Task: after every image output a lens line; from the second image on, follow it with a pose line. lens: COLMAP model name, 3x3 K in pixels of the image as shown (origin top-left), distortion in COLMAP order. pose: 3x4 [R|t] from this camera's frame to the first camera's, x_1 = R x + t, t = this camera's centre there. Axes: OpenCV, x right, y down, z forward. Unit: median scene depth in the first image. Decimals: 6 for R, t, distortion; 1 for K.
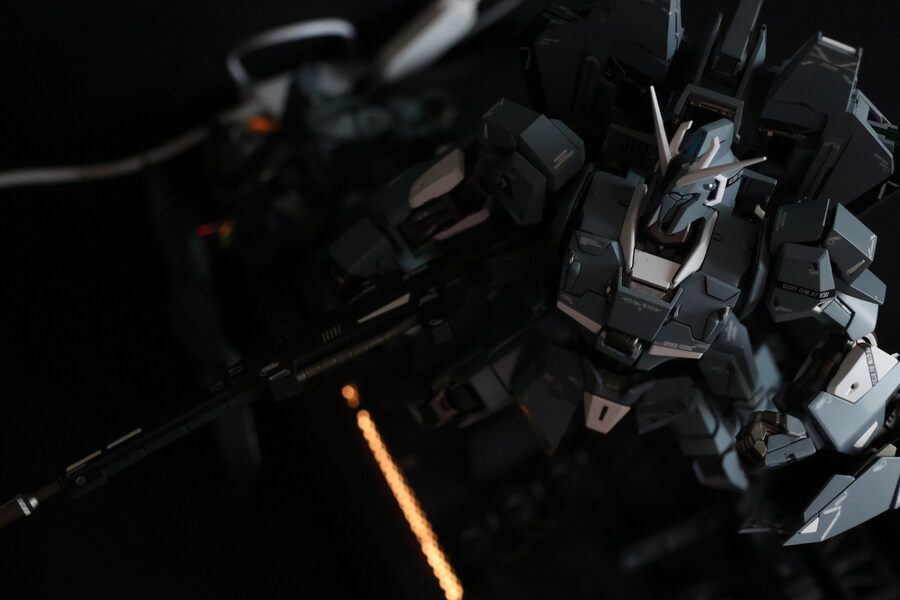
lens RADIAL K [[1692.5, 0, 450.0], [0, 1692.5, 300.0], [0, 0, 1]] dist [0.171748, 0.114952]
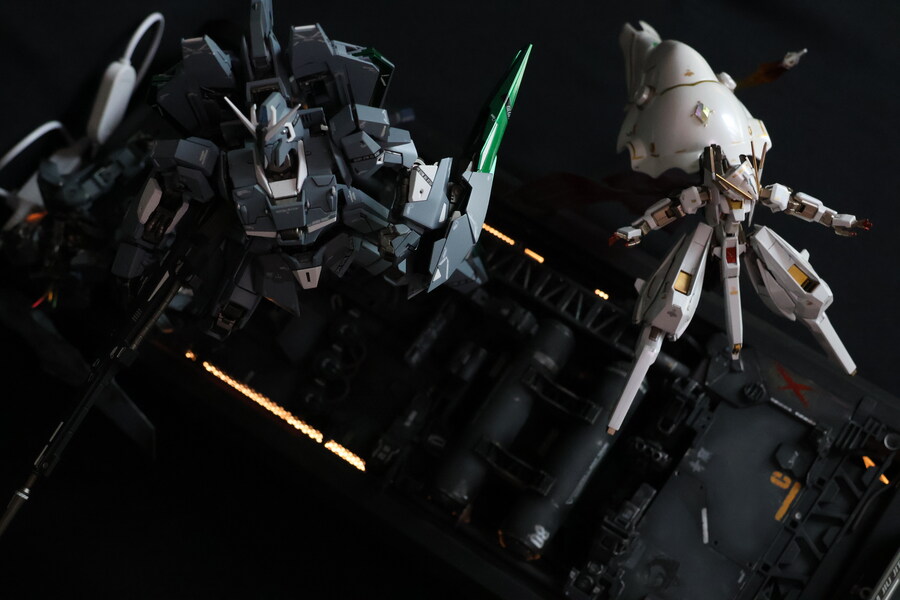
lens RADIAL K [[1692.5, 0, 450.0], [0, 1692.5, 300.0], [0, 0, 1]] dist [0.171748, 0.114952]
pose [[0.869540, -0.489226, 0.067516, 0.091895], [0.485621, 0.871872, 0.063331, 0.050911], [-0.089849, -0.022282, 0.995706, -0.686490]]
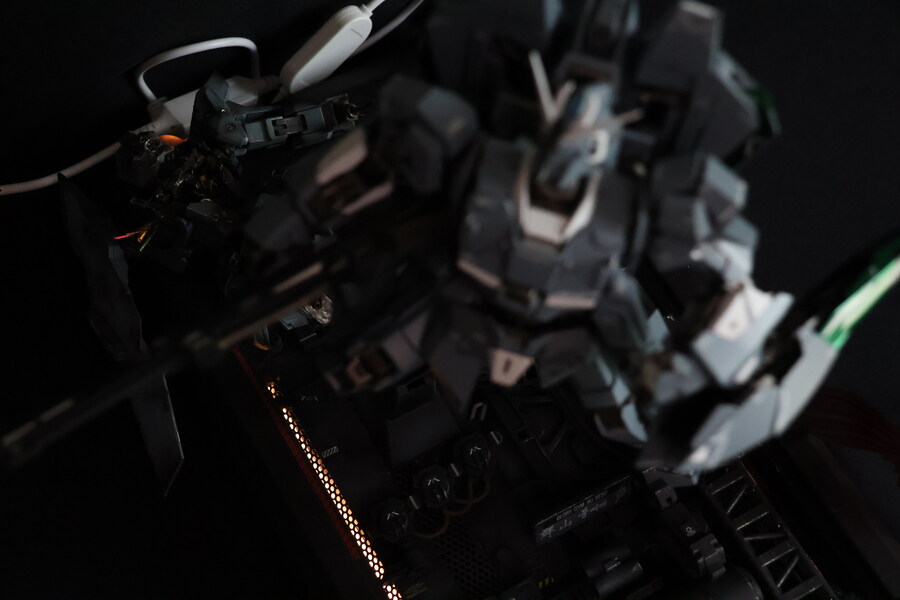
lens RADIAL K [[1692.5, 0, 450.0], [0, 1692.5, 300.0], [0, 0, 1]] dist [0.171748, 0.114952]
pose [[0.997602, -0.048145, 0.049730, 0.002937], [0.049402, 0.998482, -0.024364, 0.051376], [-0.048482, 0.026763, 0.998465, -0.074792]]
